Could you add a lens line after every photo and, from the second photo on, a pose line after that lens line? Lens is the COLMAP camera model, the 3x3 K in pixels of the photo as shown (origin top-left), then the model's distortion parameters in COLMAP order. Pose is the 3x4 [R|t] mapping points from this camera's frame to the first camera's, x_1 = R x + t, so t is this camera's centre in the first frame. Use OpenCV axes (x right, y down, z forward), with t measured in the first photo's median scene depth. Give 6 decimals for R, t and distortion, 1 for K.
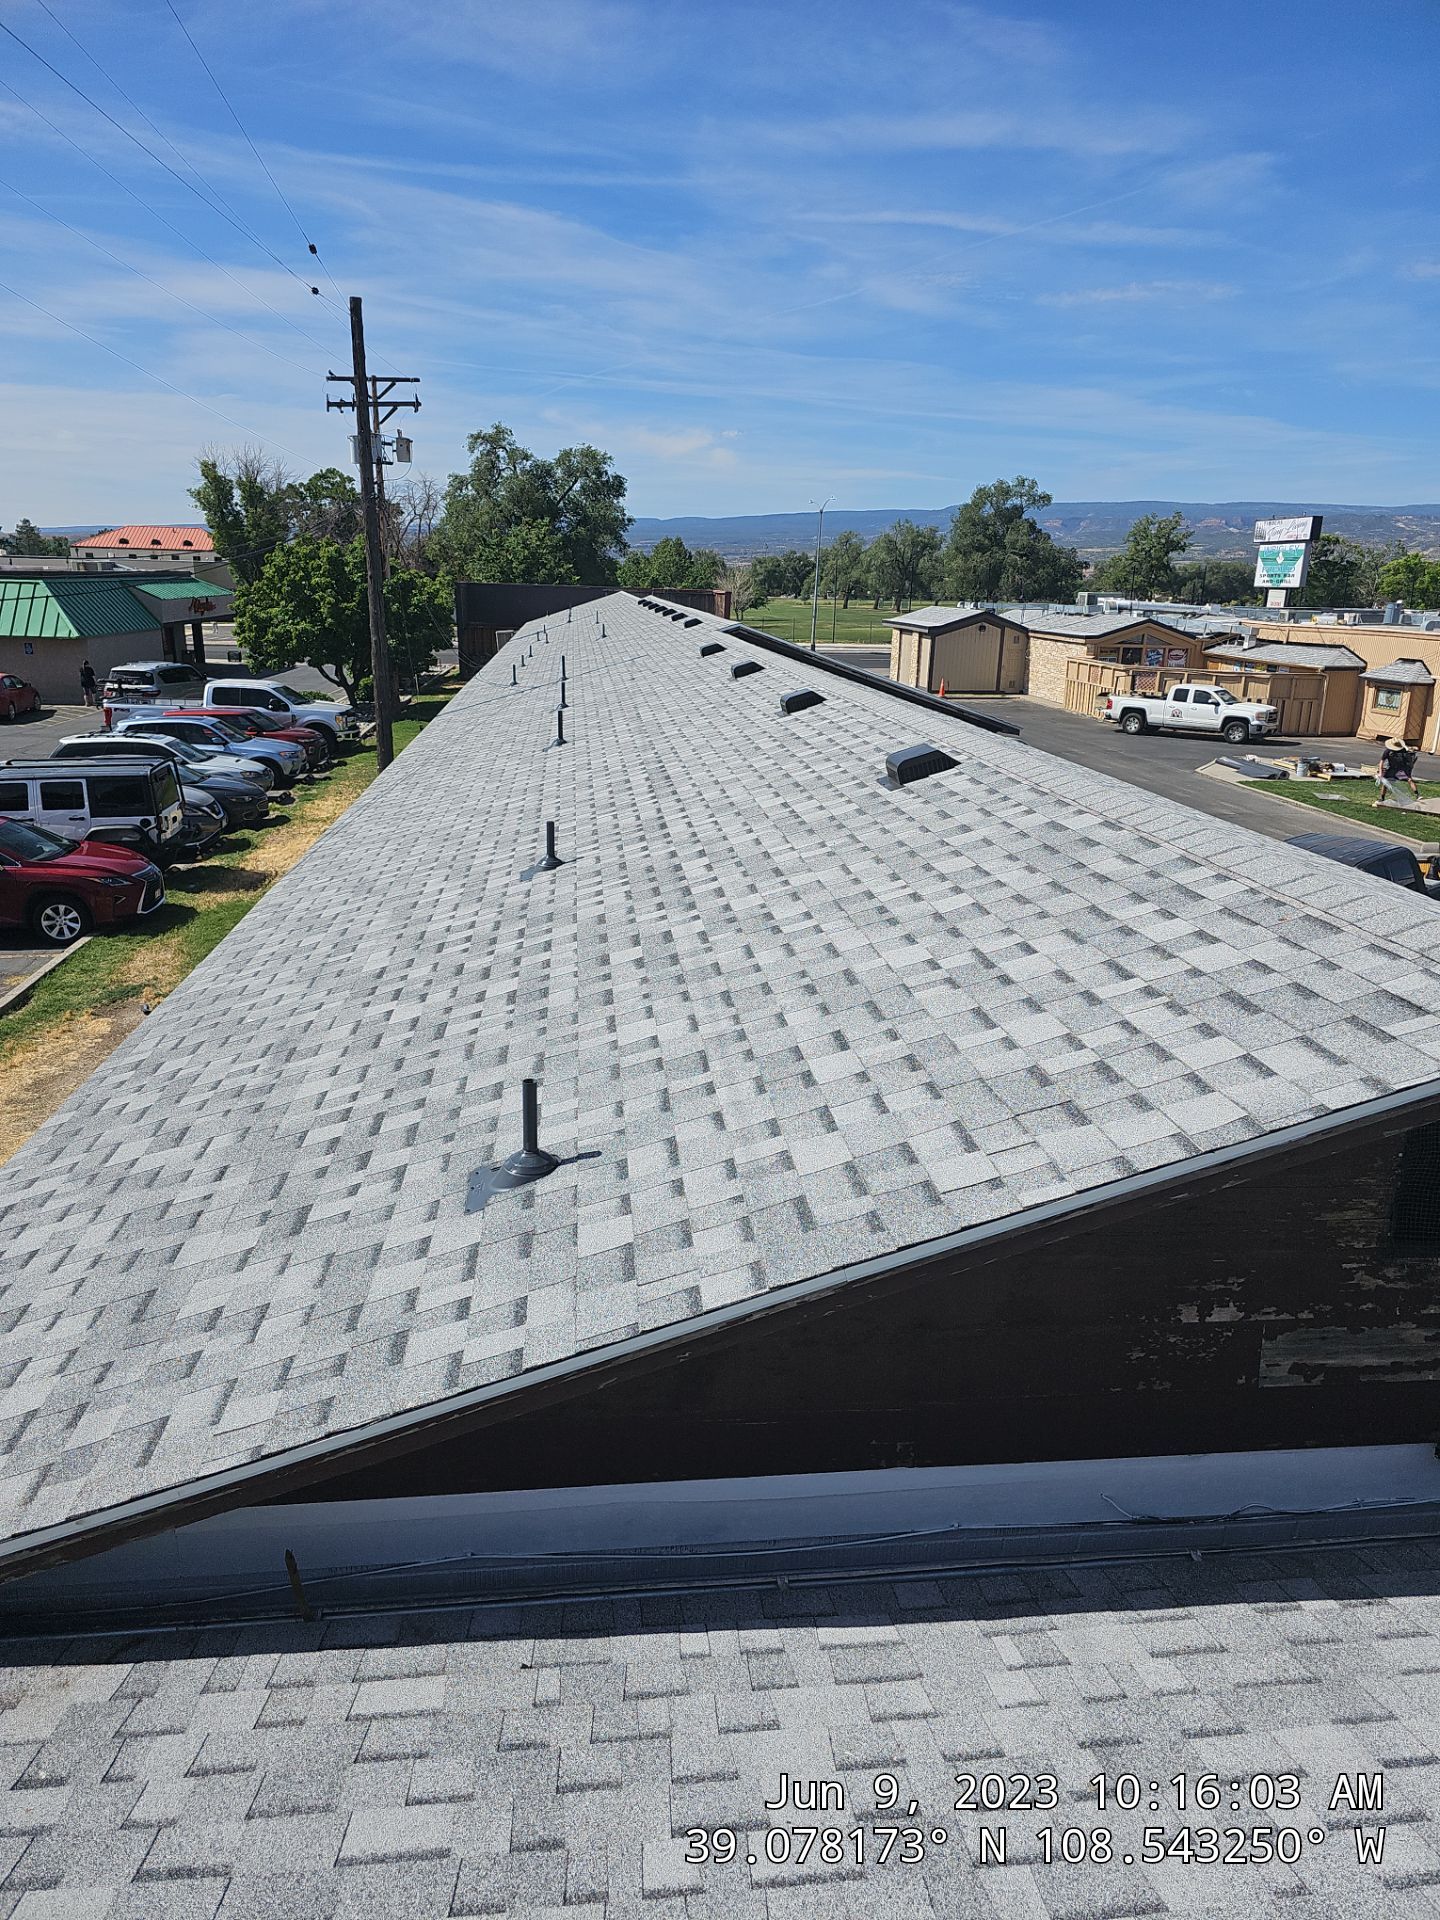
lens RADIAL K [[1271.4, 0, 733.0], [0, 1271.4, 965.5], [0, 0, 1]] dist [0.045972, -0.050248]
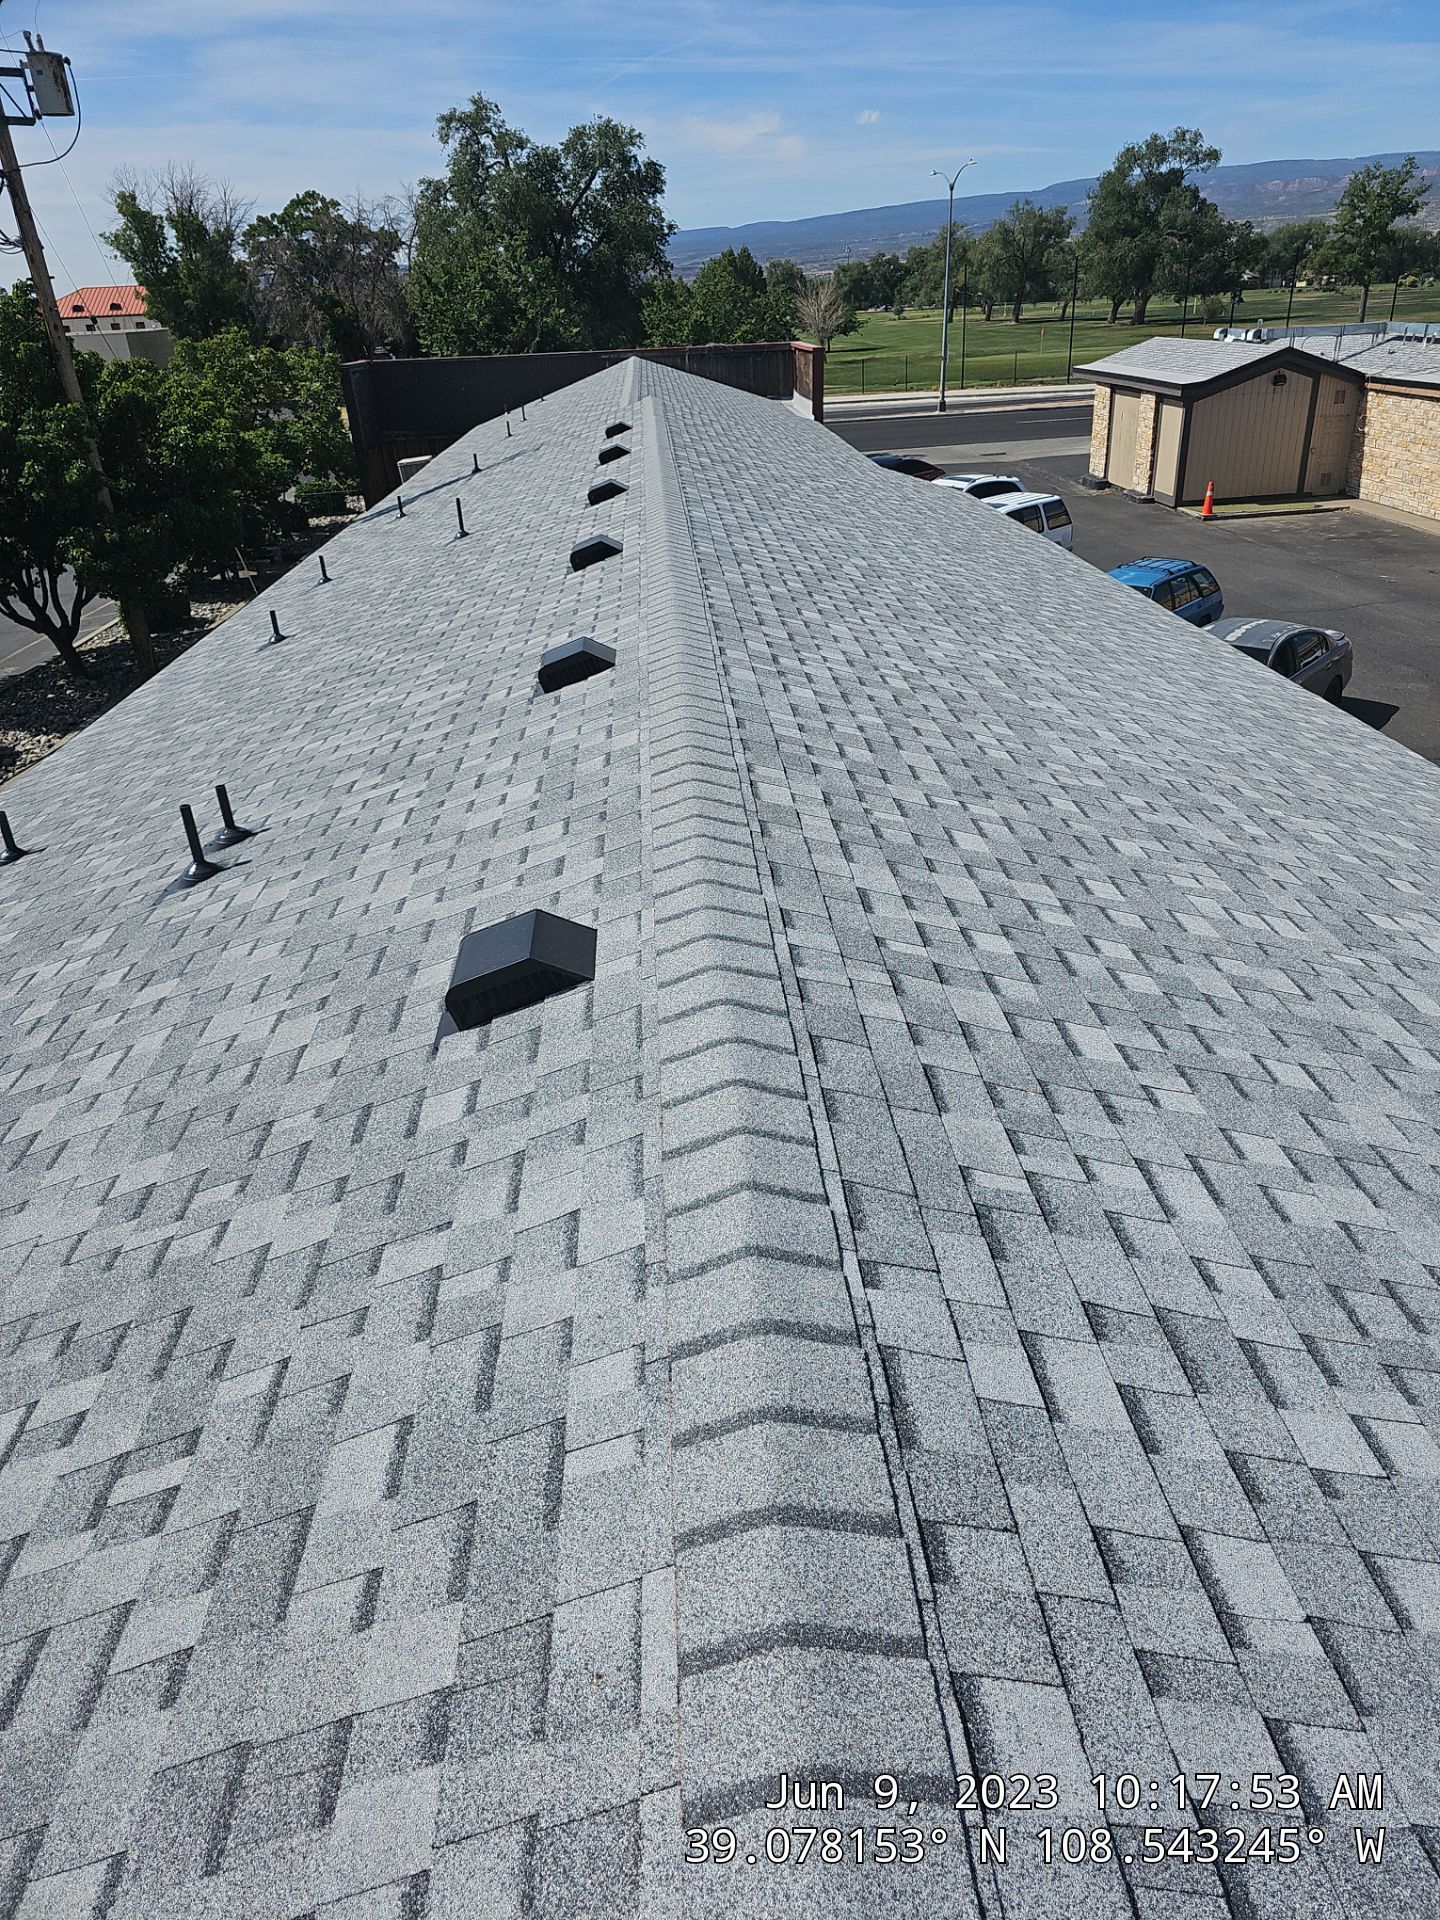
lens RADIAL K [[1272.3, 0, 745.4], [0, 1272.3, 951.7], [0, 0, 1]] dist [0.033099, -0.033018]
pose [[0.996456, -0.040695, -0.073615, -0.004489], [0.053266, 0.982624, 0.177800, -0.124932], [0.065100, -0.181091, 0.981309, 0.374264]]
